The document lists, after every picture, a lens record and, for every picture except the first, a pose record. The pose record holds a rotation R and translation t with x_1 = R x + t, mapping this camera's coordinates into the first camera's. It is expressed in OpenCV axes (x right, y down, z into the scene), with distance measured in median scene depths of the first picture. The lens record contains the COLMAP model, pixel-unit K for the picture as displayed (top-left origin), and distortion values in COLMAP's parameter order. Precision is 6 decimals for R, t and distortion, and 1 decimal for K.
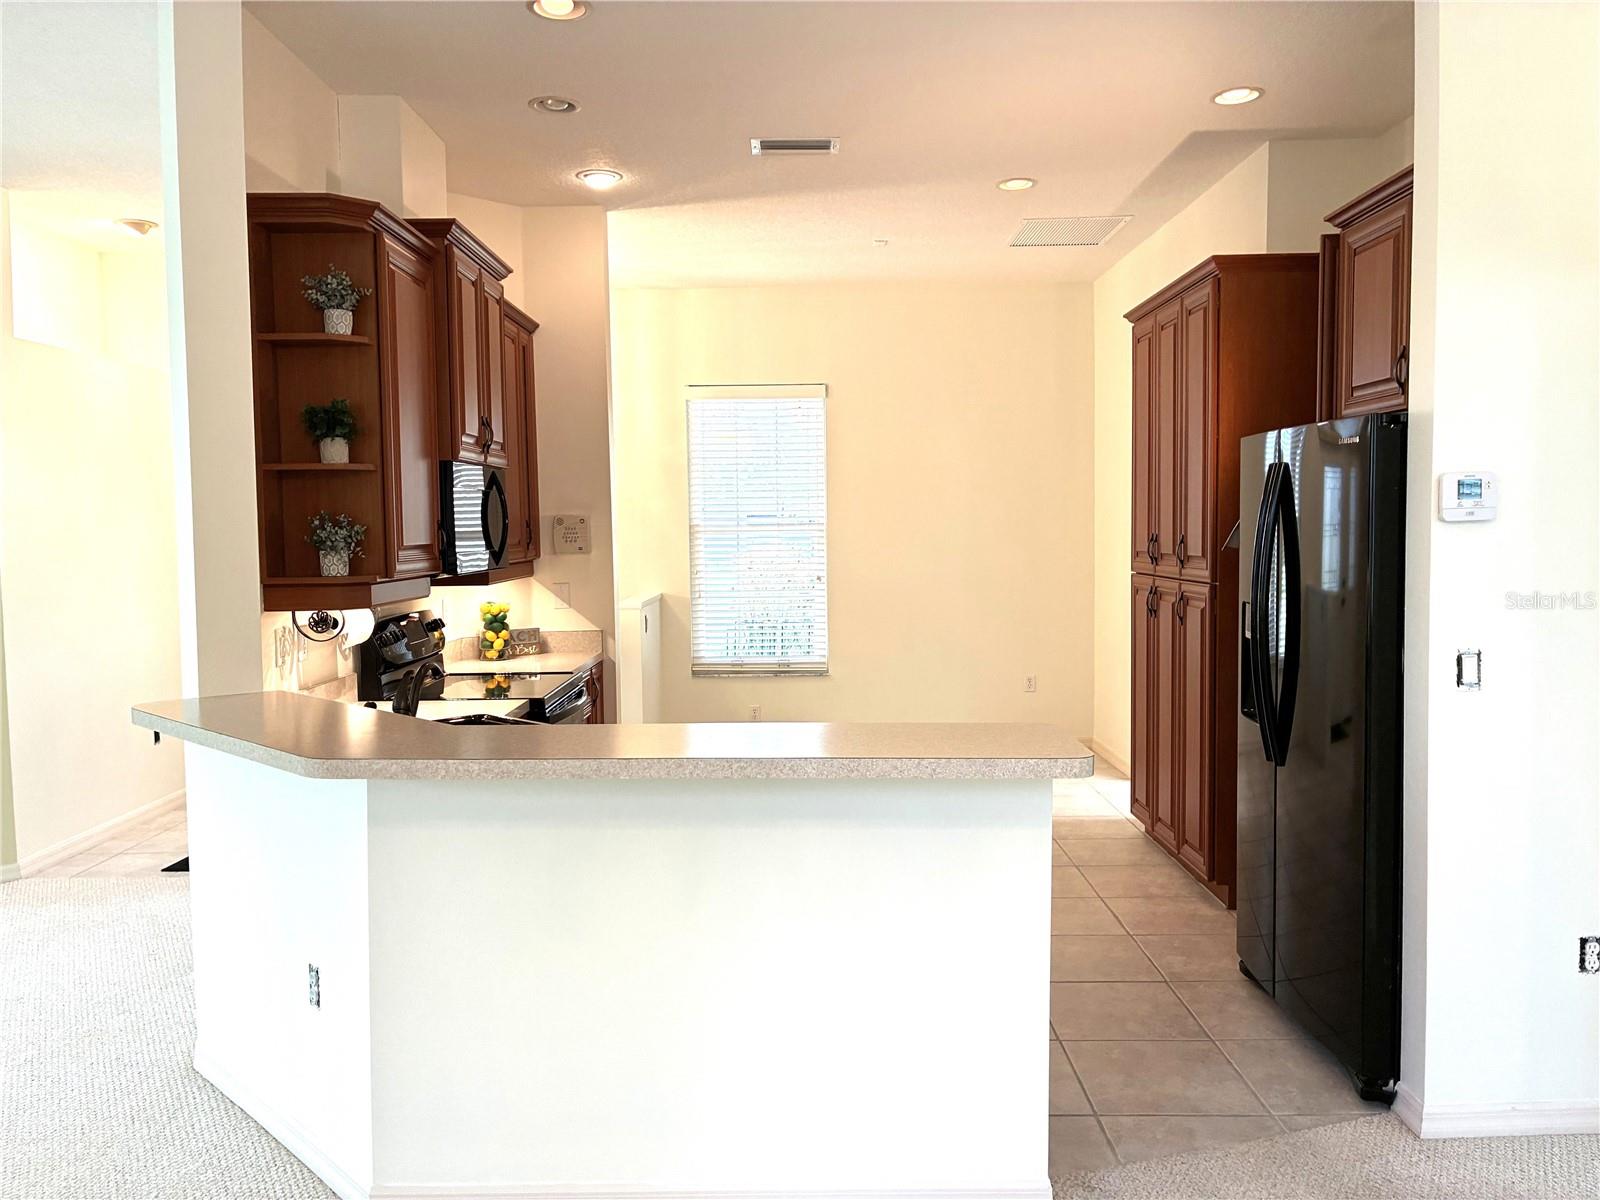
lens RADIAL K [[1200.8, 0, 800.0], [0, 1200.8, 600.0], [0, 0, 1]] dist [0.056738, -0.085634]
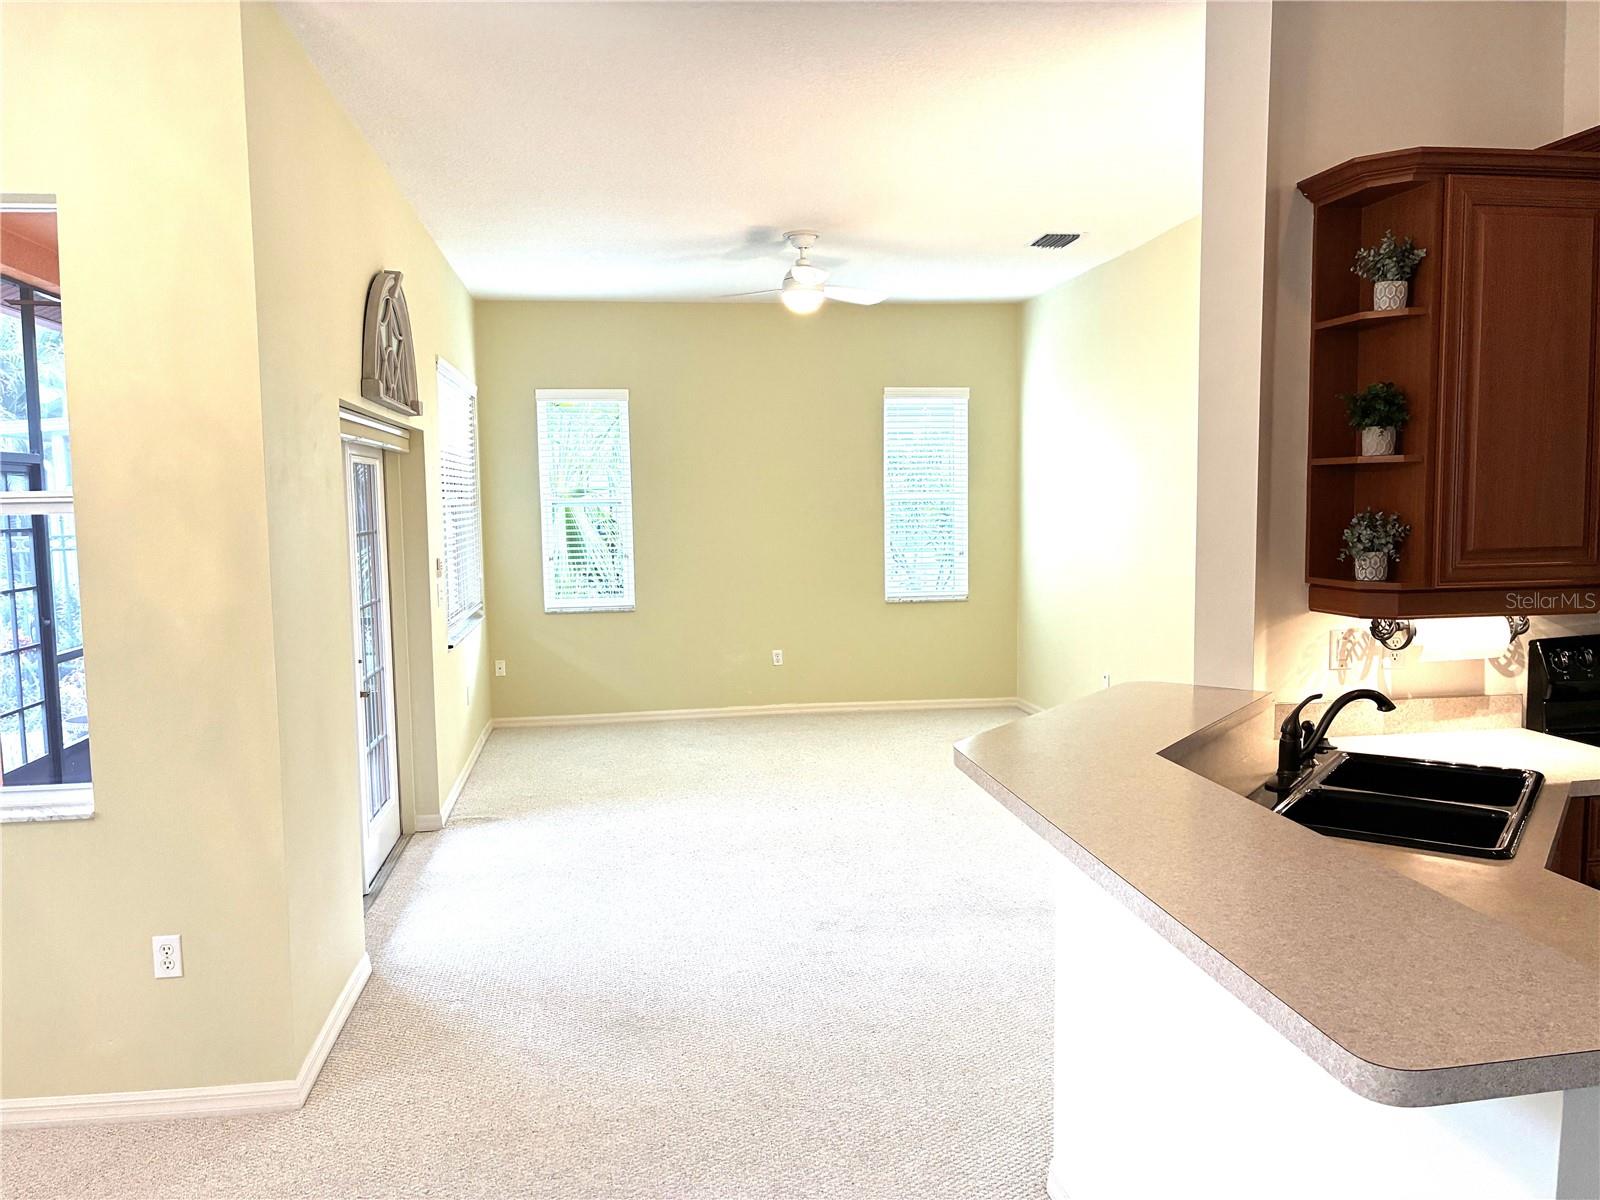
lens RADIAL K [[1200.8, 0, 800.0], [0, 1200.8, 600.0], [0, 0, 1]] dist [0.056738, -0.085634]
pose [[0.163449, 0.094035, -0.982060, 0.443483], [-0.055059, 0.994765, 0.086088, -0.060653], [0.985014, 0.040000, 0.167771, 0.436669]]
